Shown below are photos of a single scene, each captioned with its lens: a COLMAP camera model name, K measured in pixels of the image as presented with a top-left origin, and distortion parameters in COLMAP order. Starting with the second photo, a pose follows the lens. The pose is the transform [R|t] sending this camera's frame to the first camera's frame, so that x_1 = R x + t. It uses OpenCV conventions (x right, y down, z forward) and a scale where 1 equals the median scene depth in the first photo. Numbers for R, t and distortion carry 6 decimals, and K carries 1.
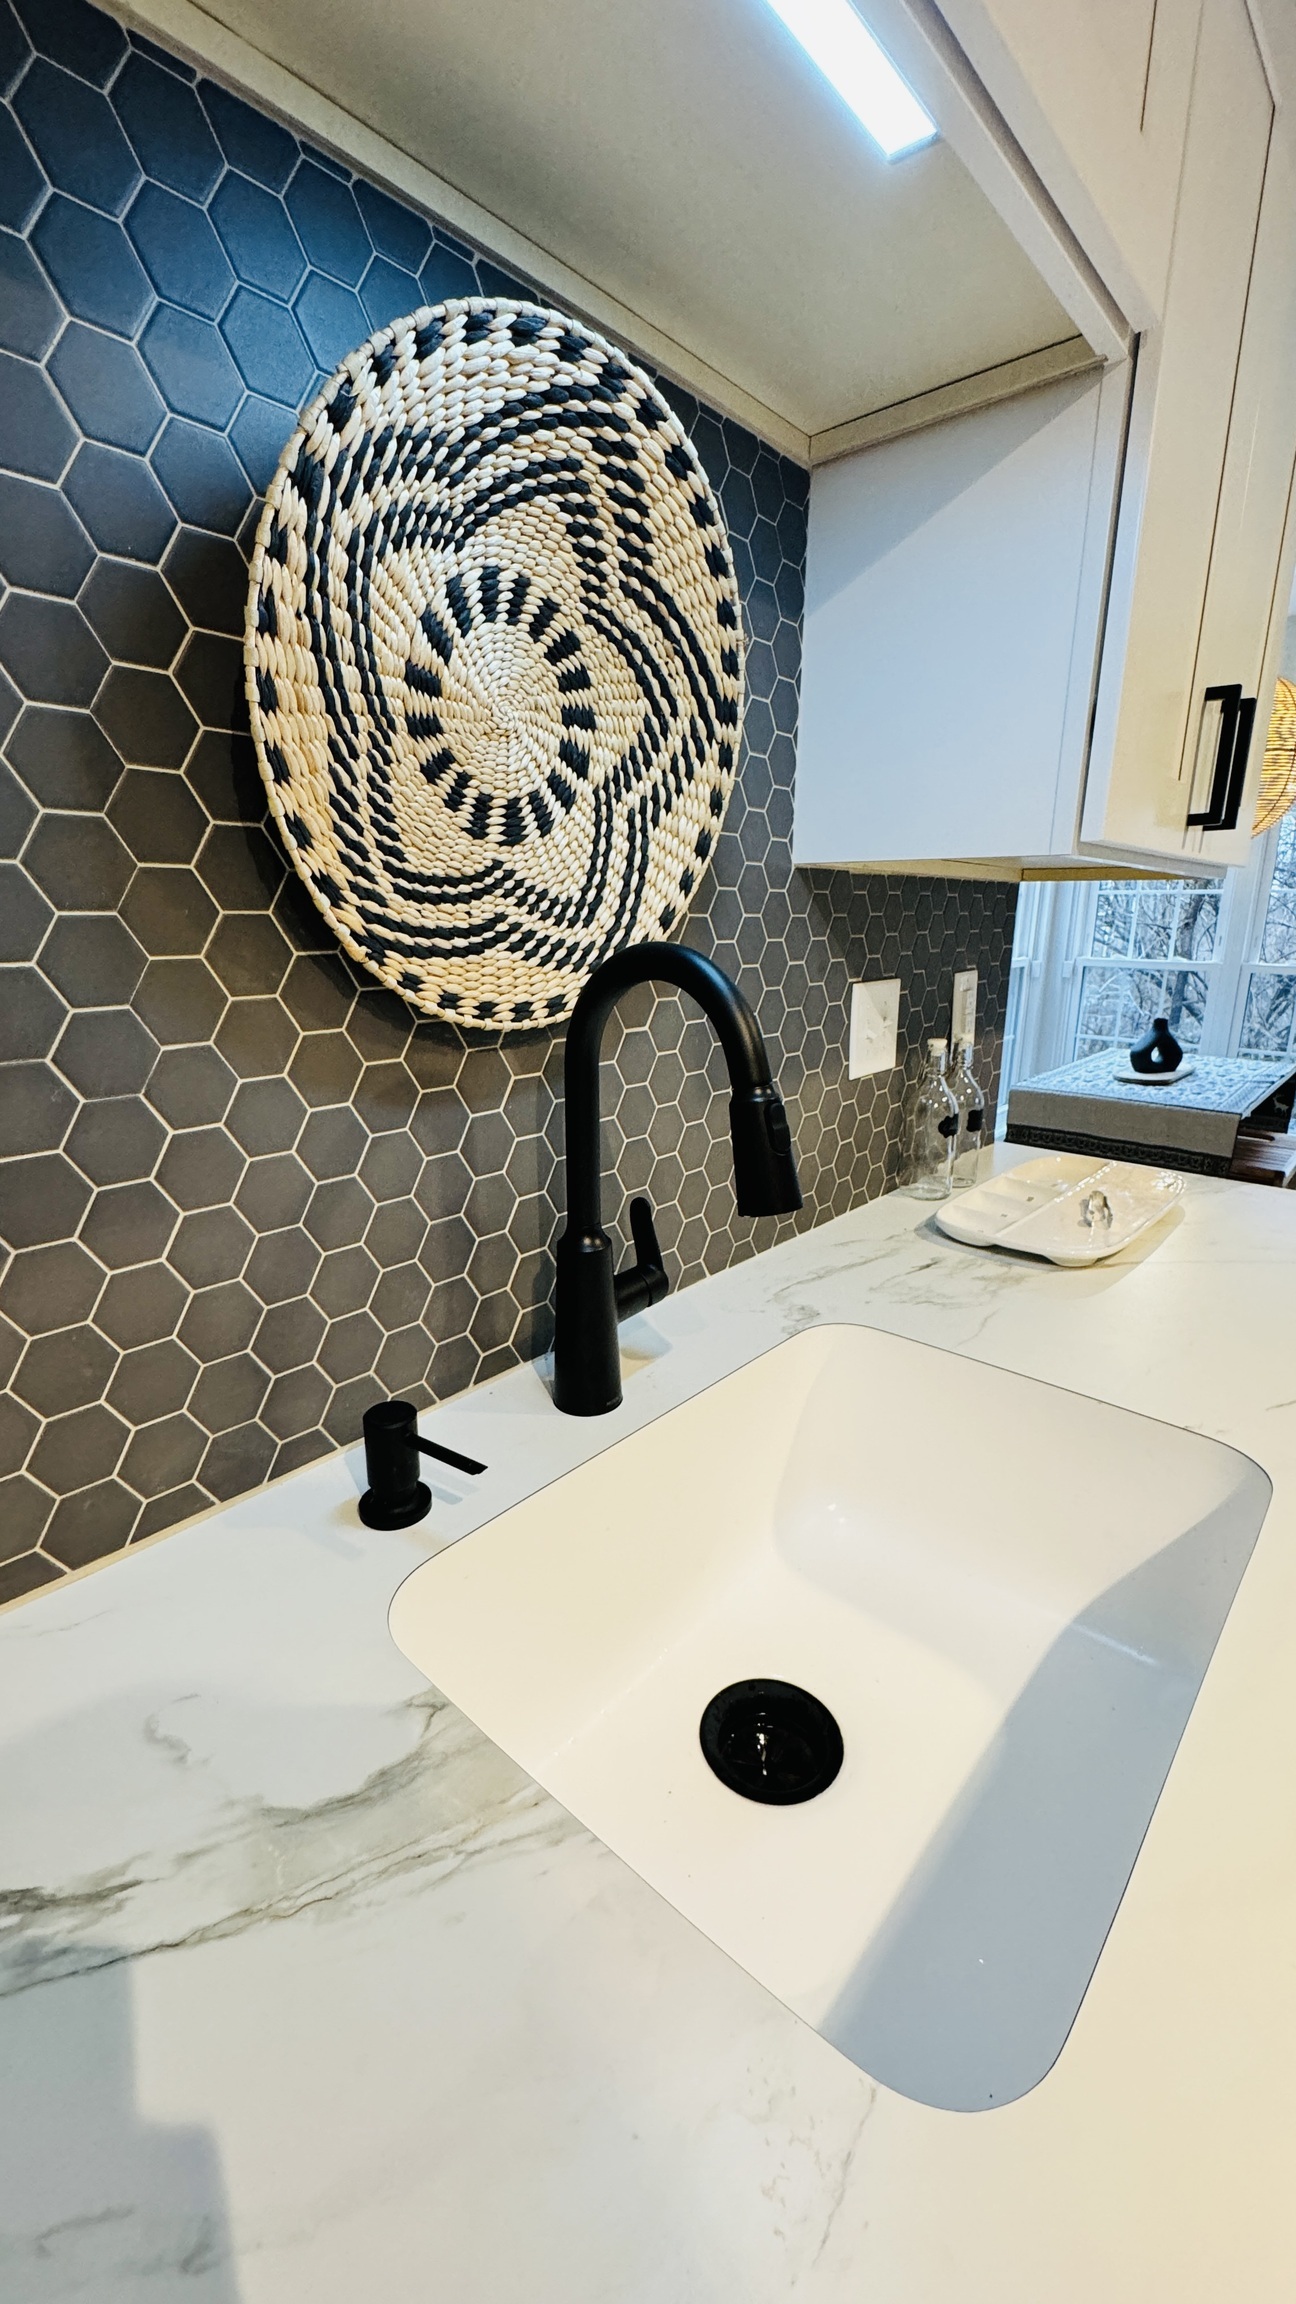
lens RADIAL K [[917.2, 0, 648.0], [0, 917.2, 1152.0], [0, 0, 1]] dist [0.000186, 0.000016]
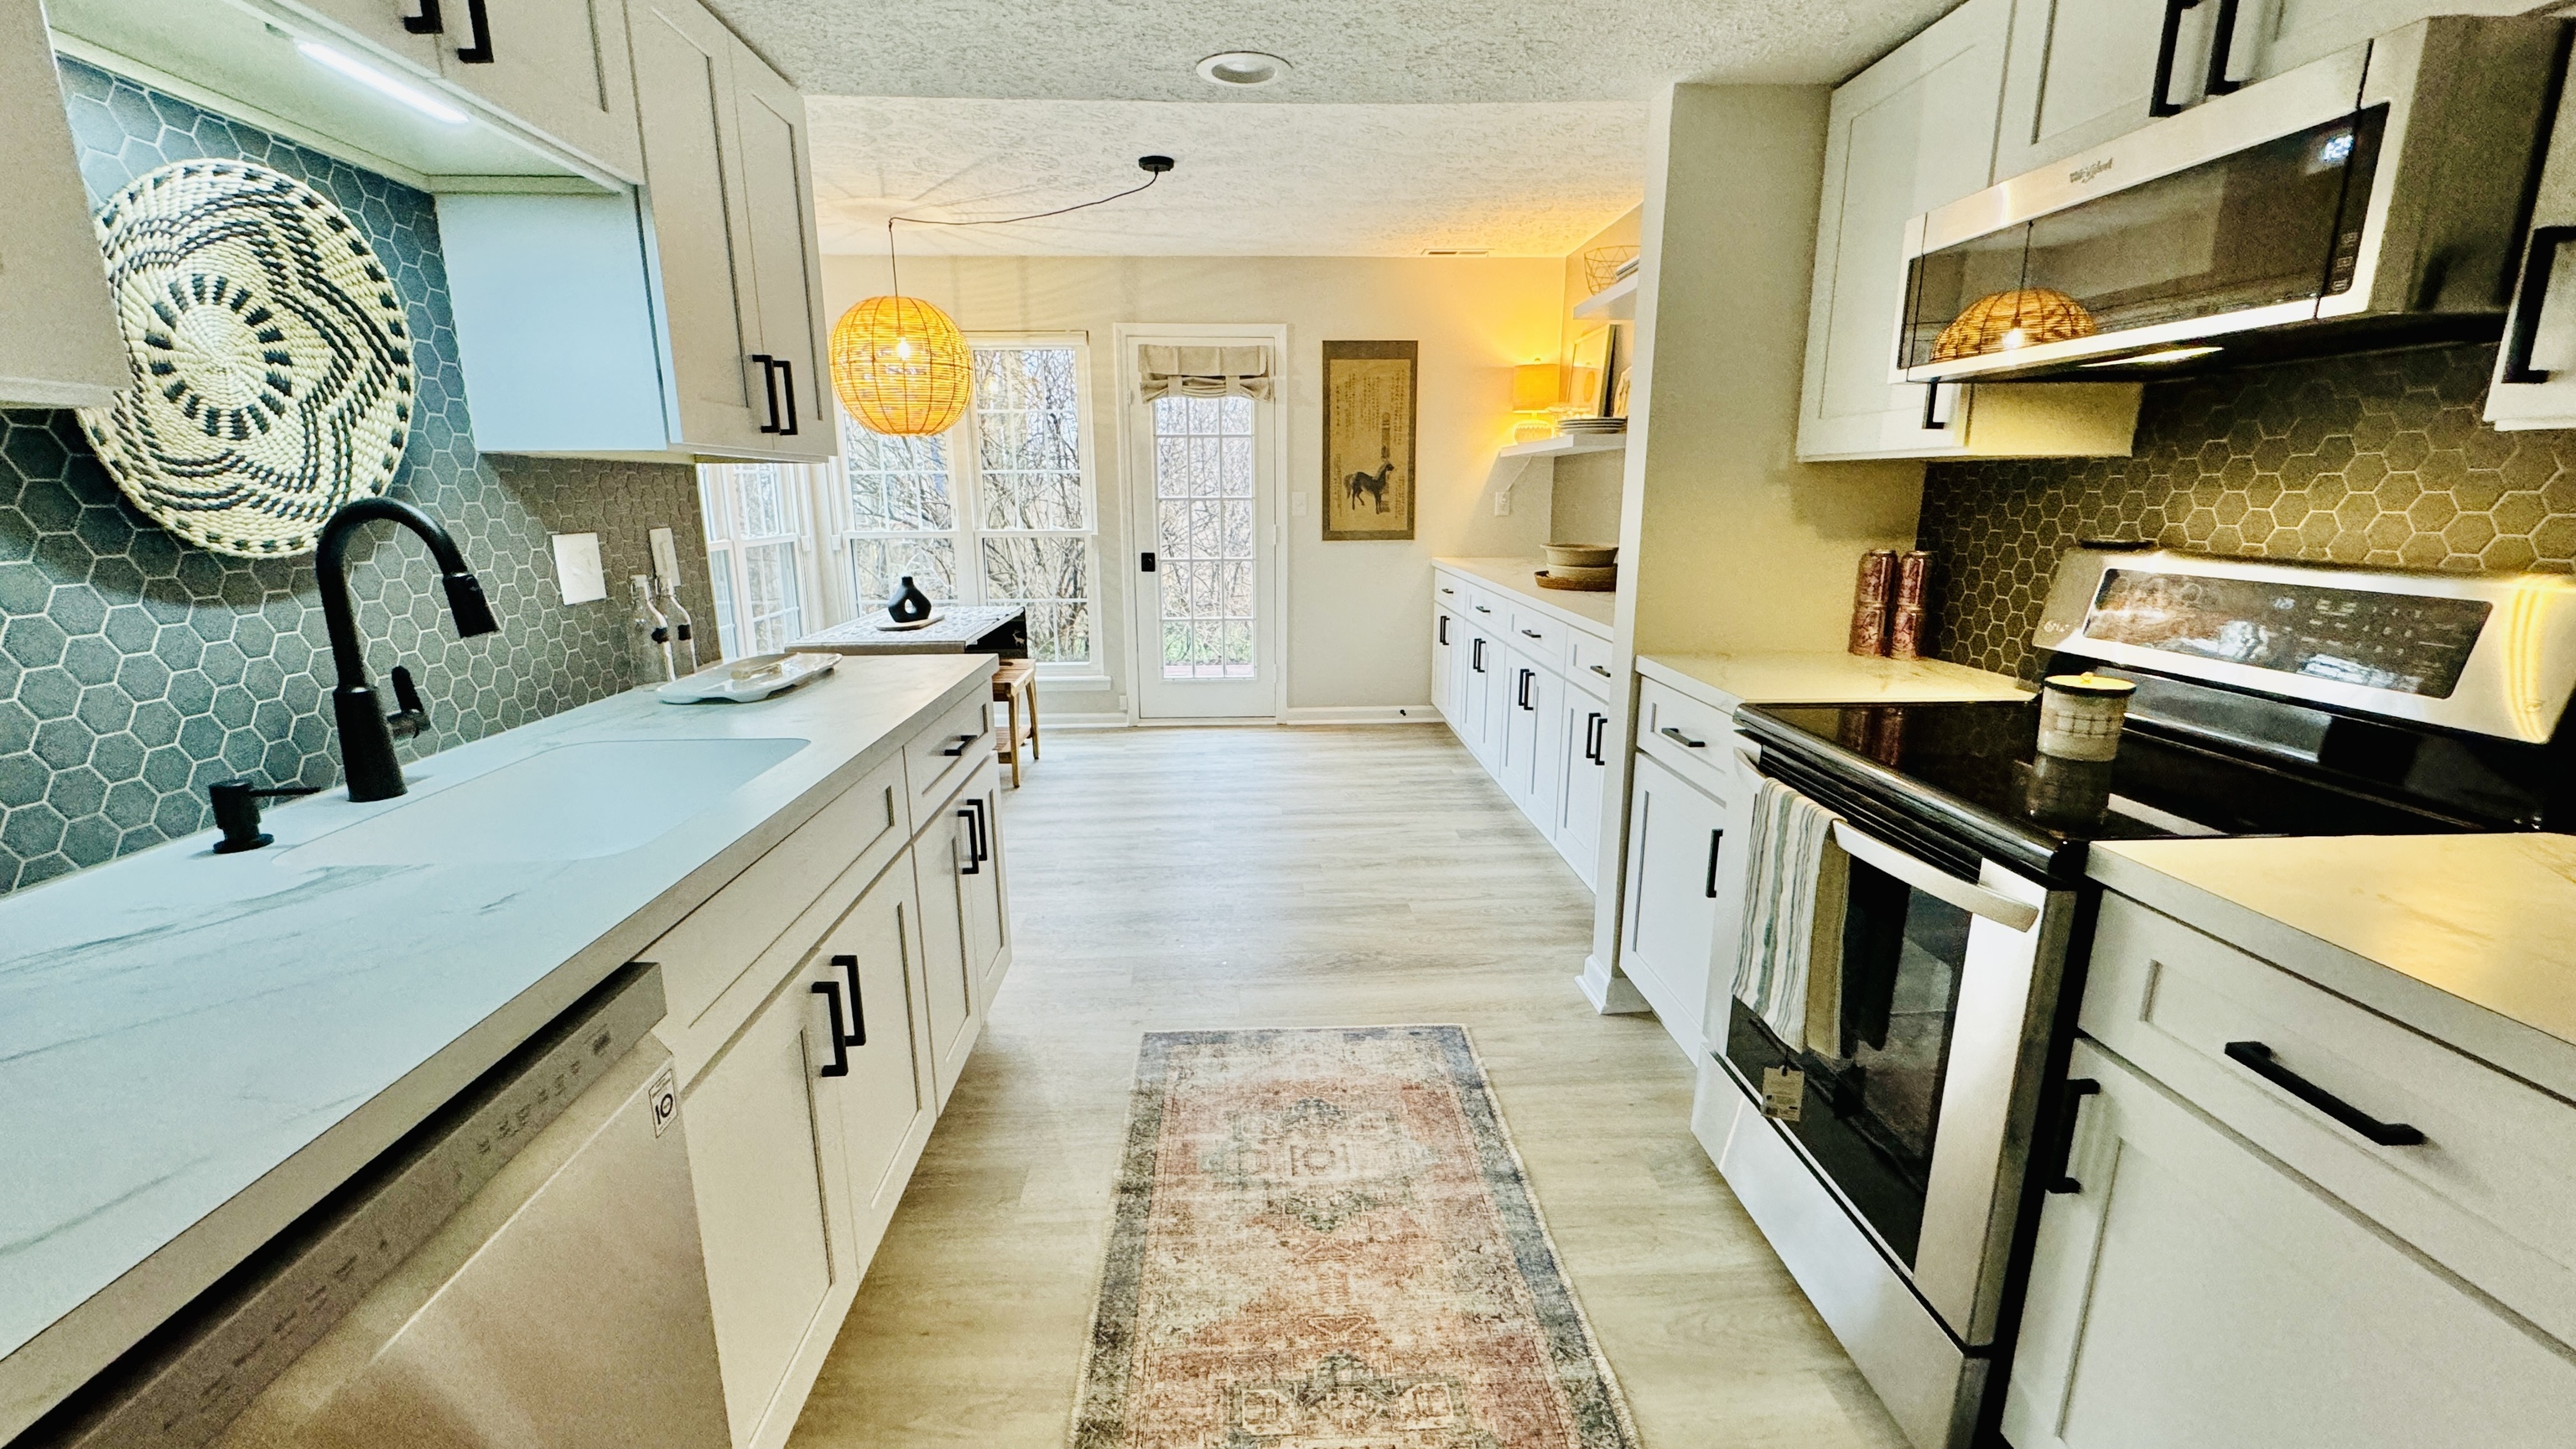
lens RADIAL K [[1025.5, 0, 1288.0], [0, 1025.5, 724.5], [0, 0, 1]] dist [0.000186, 0.000016]
pose [[0.712350, -0.161184, 0.683064, -0.143685], [0.181344, 0.982491, 0.042721, 0.372843], [-0.677991, 0.093437, 0.729108, -1.374395]]
